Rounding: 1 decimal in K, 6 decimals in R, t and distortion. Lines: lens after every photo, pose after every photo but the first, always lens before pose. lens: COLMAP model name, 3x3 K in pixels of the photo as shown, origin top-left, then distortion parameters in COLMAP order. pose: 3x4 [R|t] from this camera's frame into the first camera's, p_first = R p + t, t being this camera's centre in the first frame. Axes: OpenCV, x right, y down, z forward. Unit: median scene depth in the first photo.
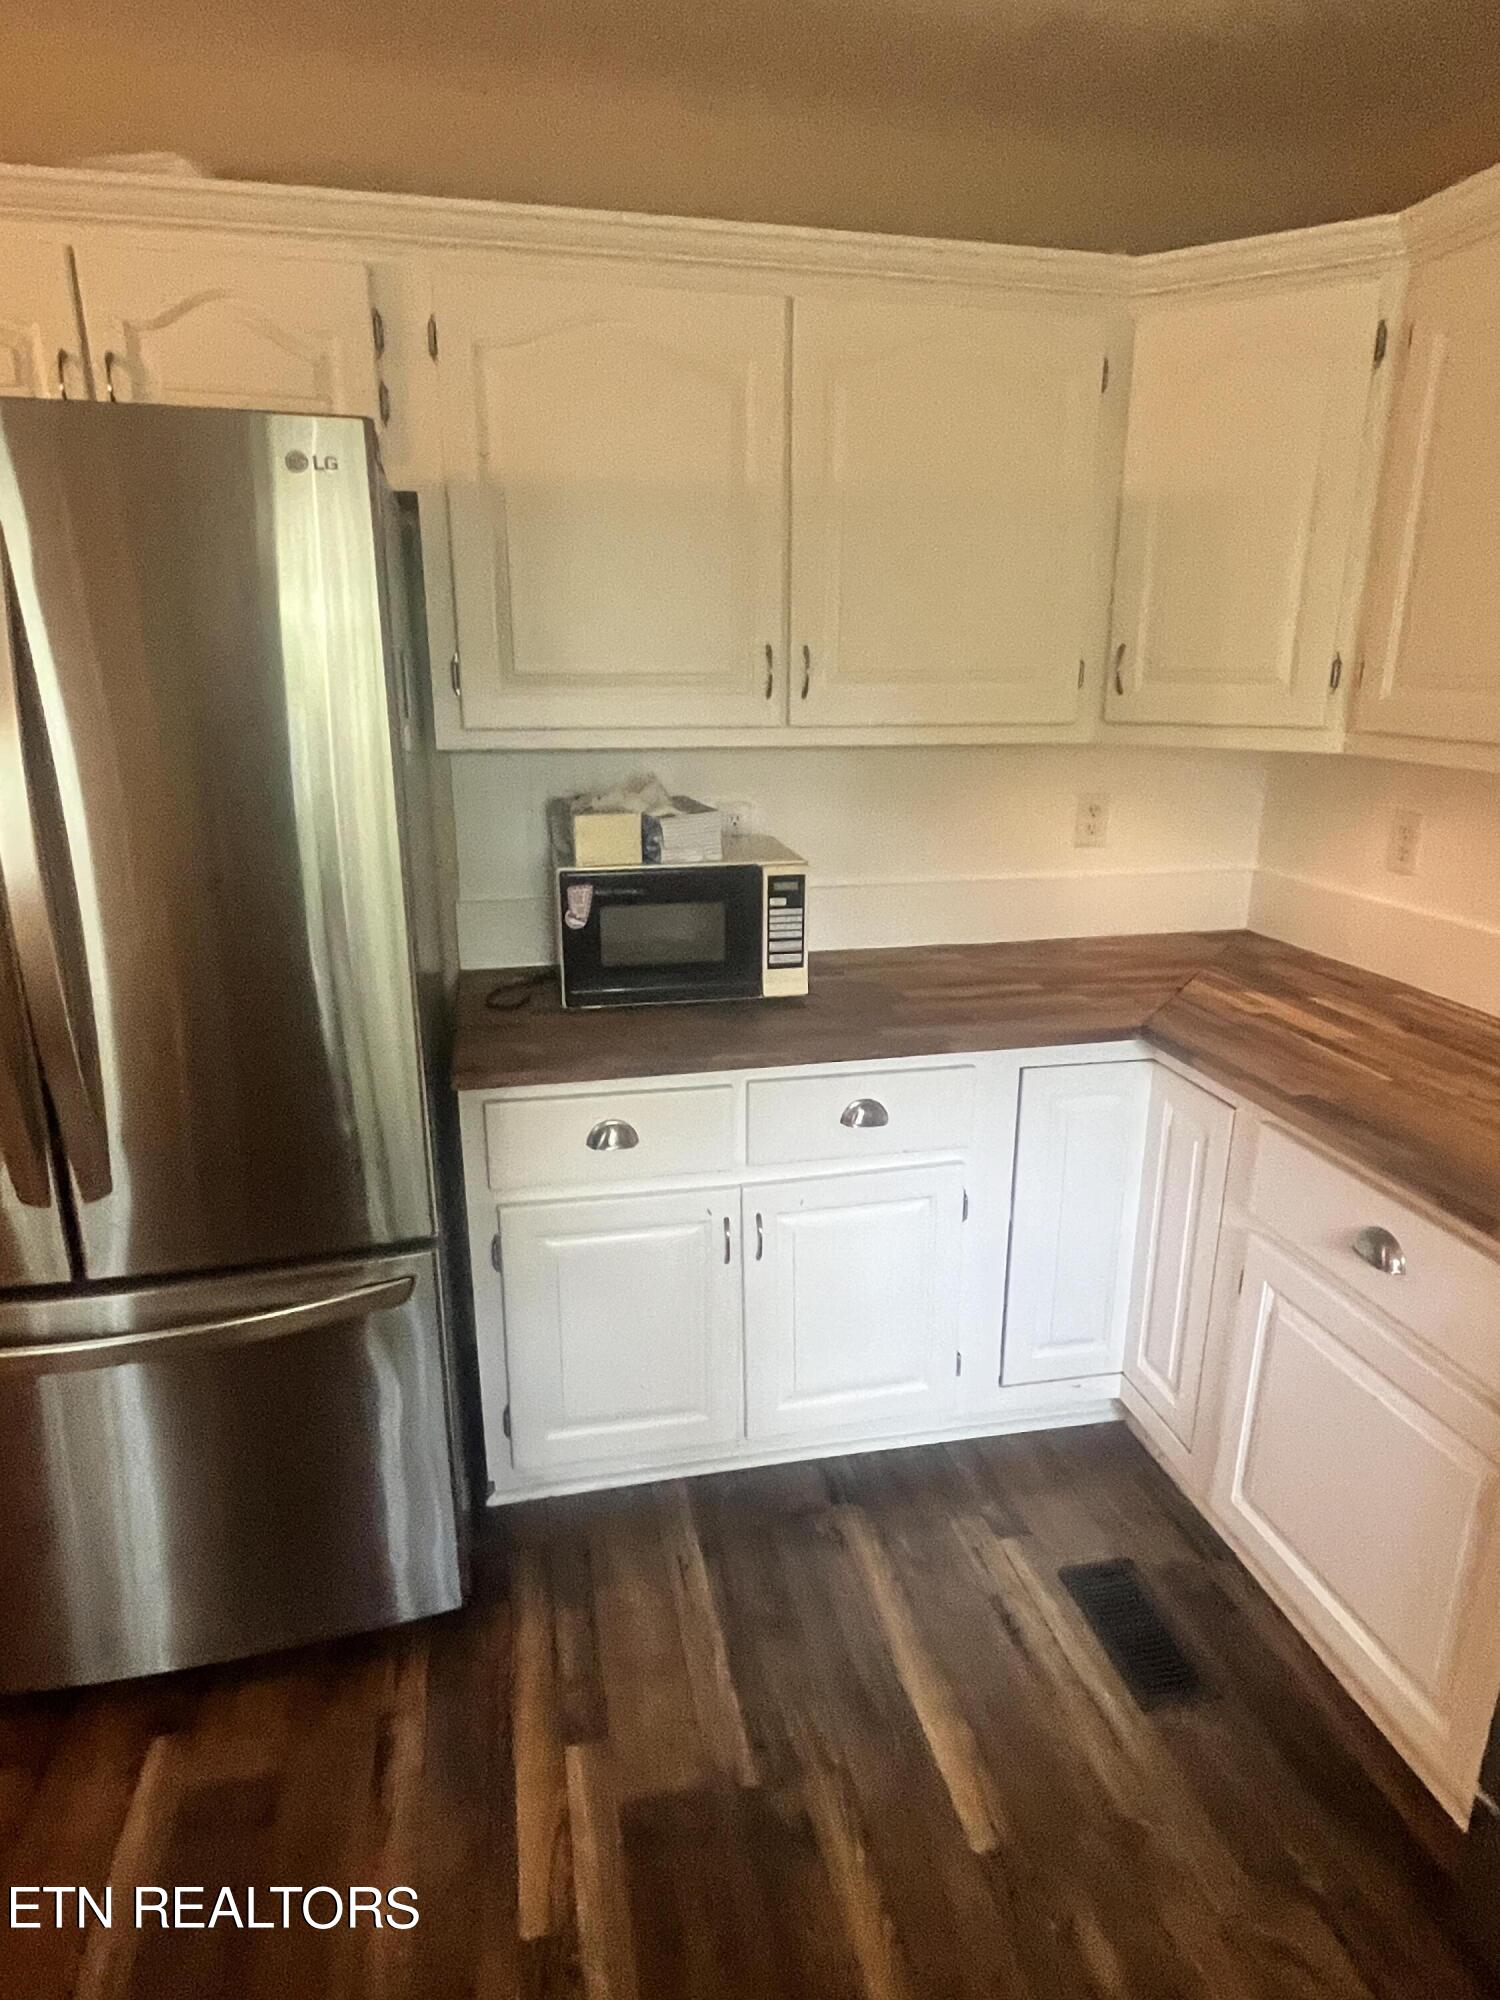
lens RADIAL K [[1159.4, 0, 755.3], [0, 1159.4, 1001.4], [0, 0, 1]] dist [0.006959, -0.003425]
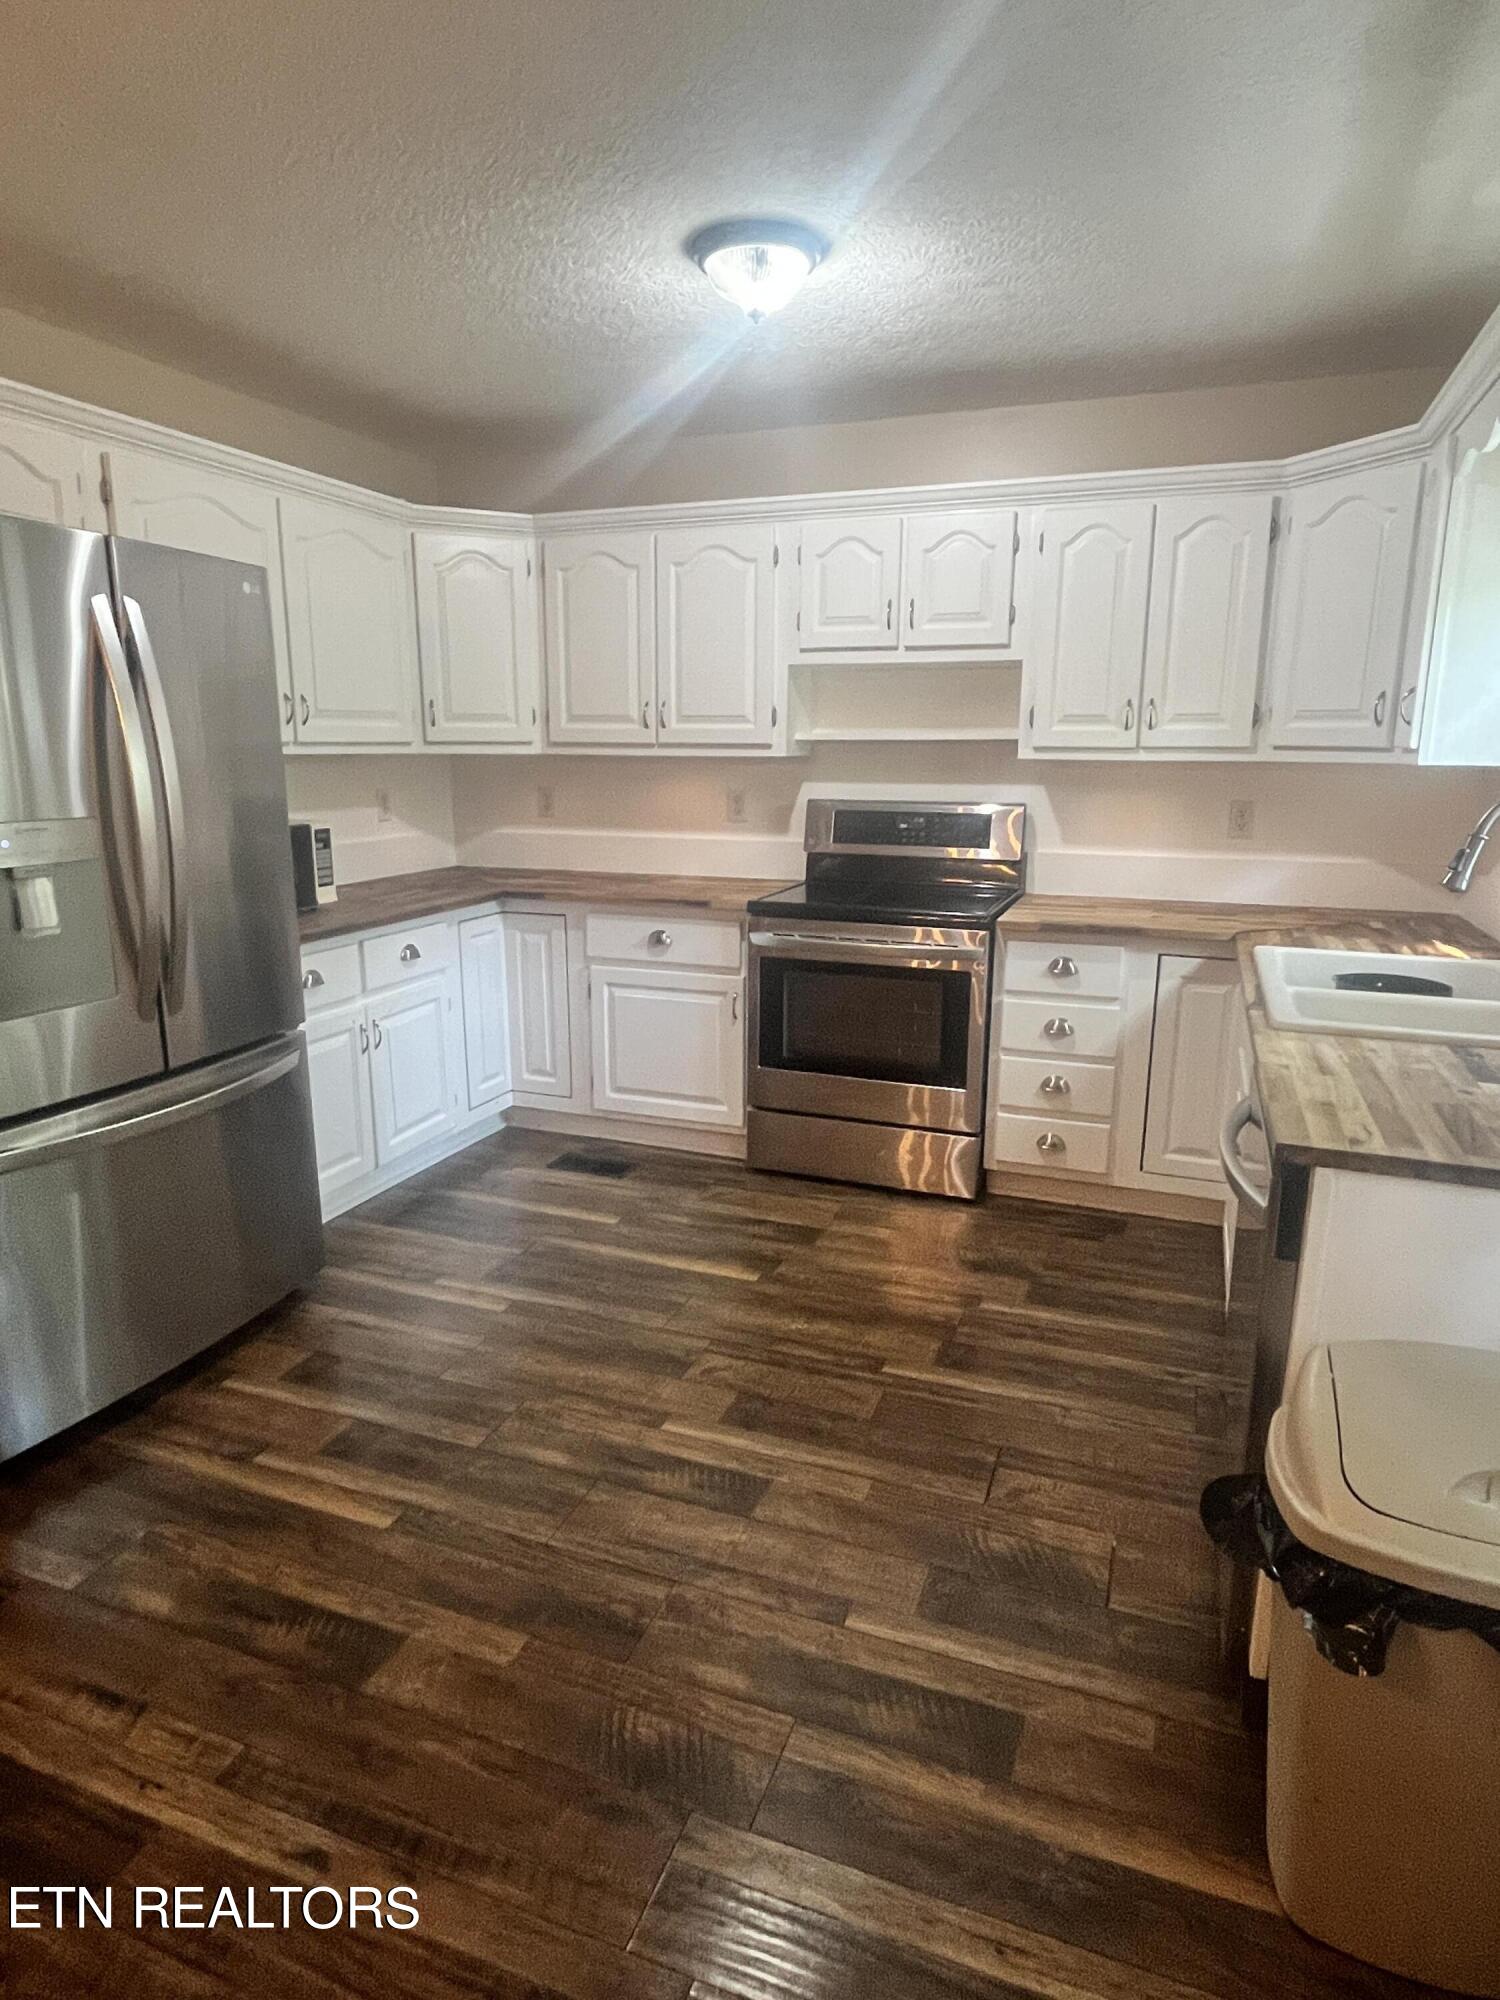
lens RADIAL K [[1159.4, 0, 735.8], [0, 1159.4, 994.6], [0, 0, 1]] dist [0.006959, -0.003425]
pose [[0.558313, -0.178154, 0.810277, -1.087238], [0.236455, 0.970333, 0.050419, 0.188154], [-0.795221, 0.163444, 0.583875, -0.434334]]
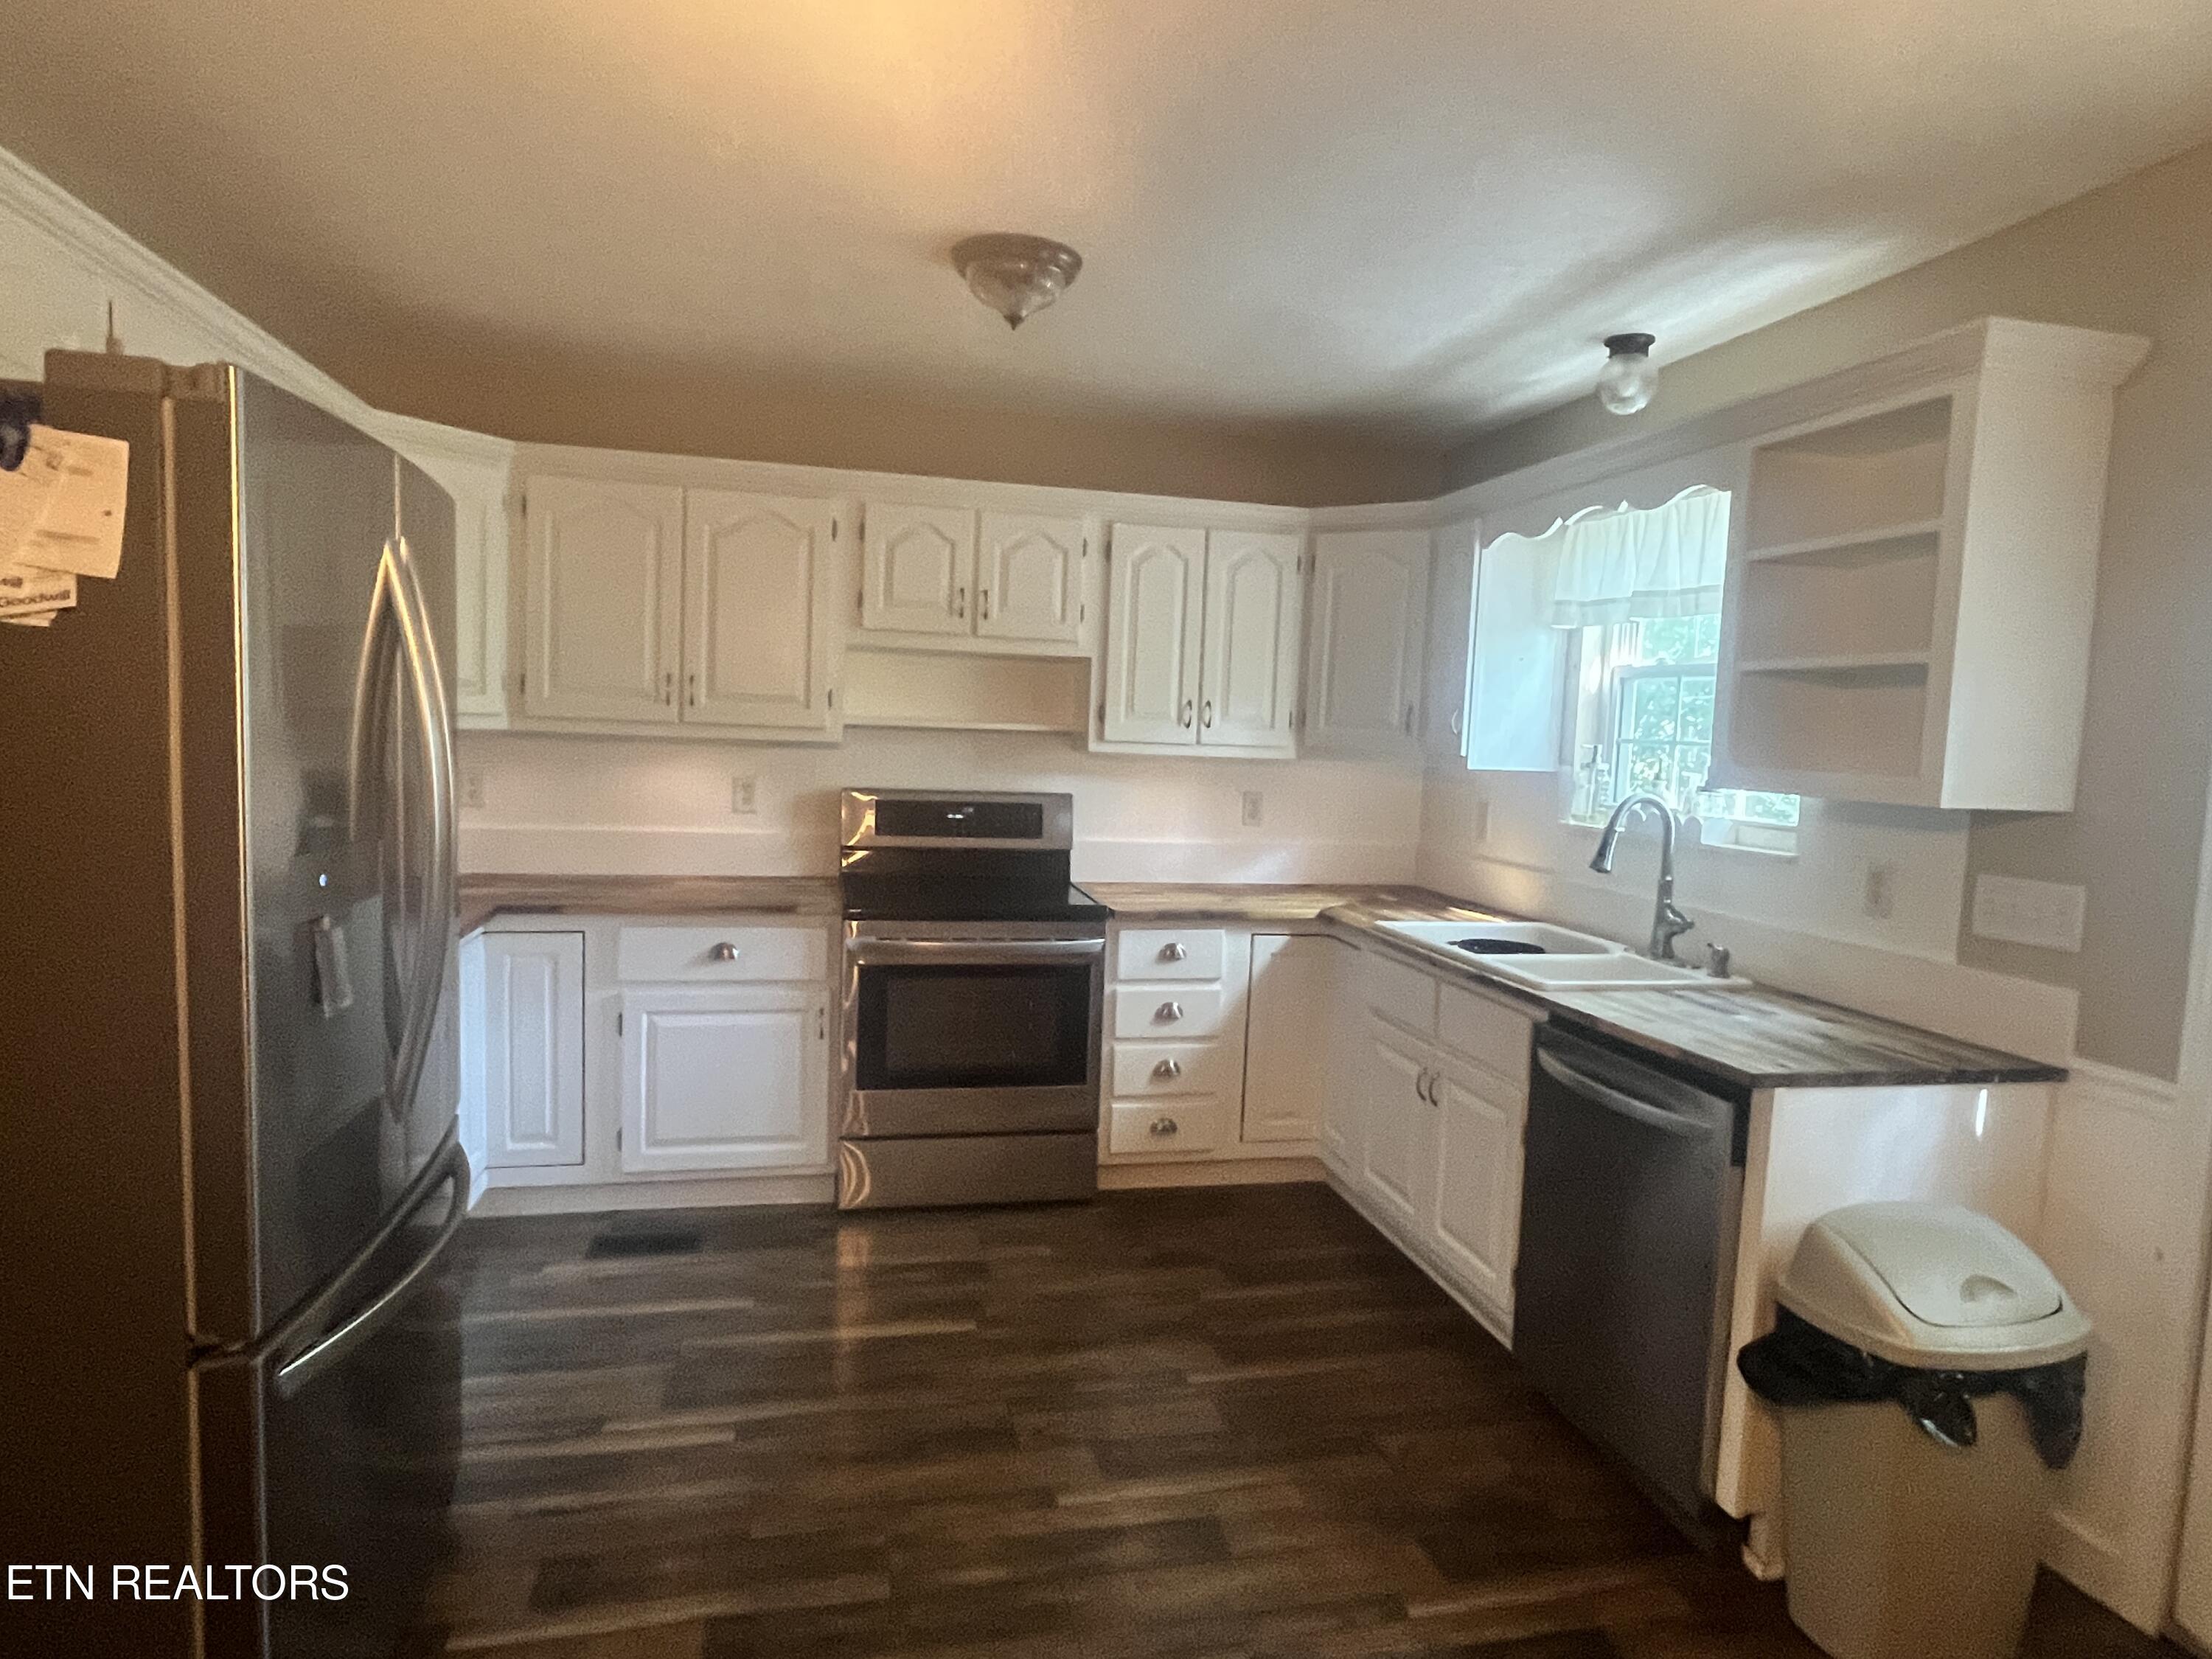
lens RADIAL K [[1282.3, 0, 1094.4], [0, 1282.3, 844.6], [0, 0, 1]] dist [0.006959, -0.003425]
pose [[-0.009516, -0.094075, 0.995520, -1.349933], [0.246022, 0.964742, 0.093518, -0.018465], [-0.969218, 0.245810, 0.013964, 0.211065]]
